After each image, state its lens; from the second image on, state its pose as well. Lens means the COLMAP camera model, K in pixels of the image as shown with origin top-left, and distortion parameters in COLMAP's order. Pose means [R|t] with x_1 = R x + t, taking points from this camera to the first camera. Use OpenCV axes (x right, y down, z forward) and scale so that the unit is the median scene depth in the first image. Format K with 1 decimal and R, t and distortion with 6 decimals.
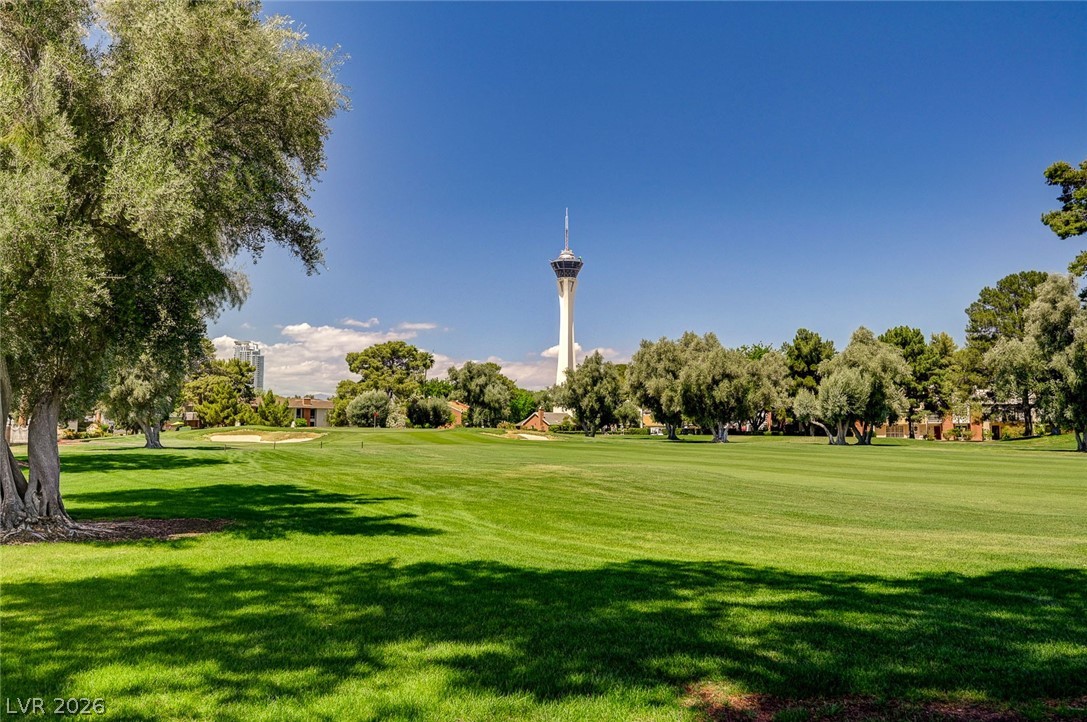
lens RADIAL K [[957.7, 0, 546.2], [0, 957.7, 362.8], [0, 0, 1]] dist [-0.021051, 0.017239]
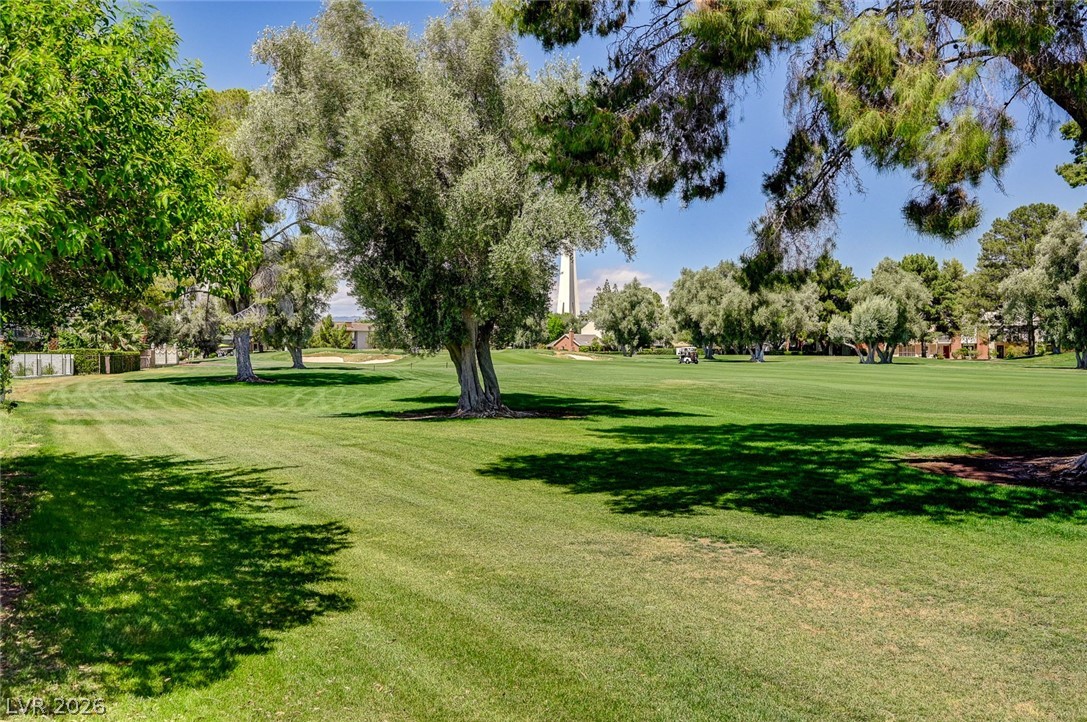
lens RADIAL K [[957.7, 0, 541.2], [0, 957.7, 358.6], [0, 0, 1]] dist [-0.021051, 0.017239]
pose [[0.999992, -0.003288, -0.002069, -0.058309], [0.003442, 0.996832, 0.079459, -0.008486], [0.001801, -0.079466, 0.996836, -0.097339]]
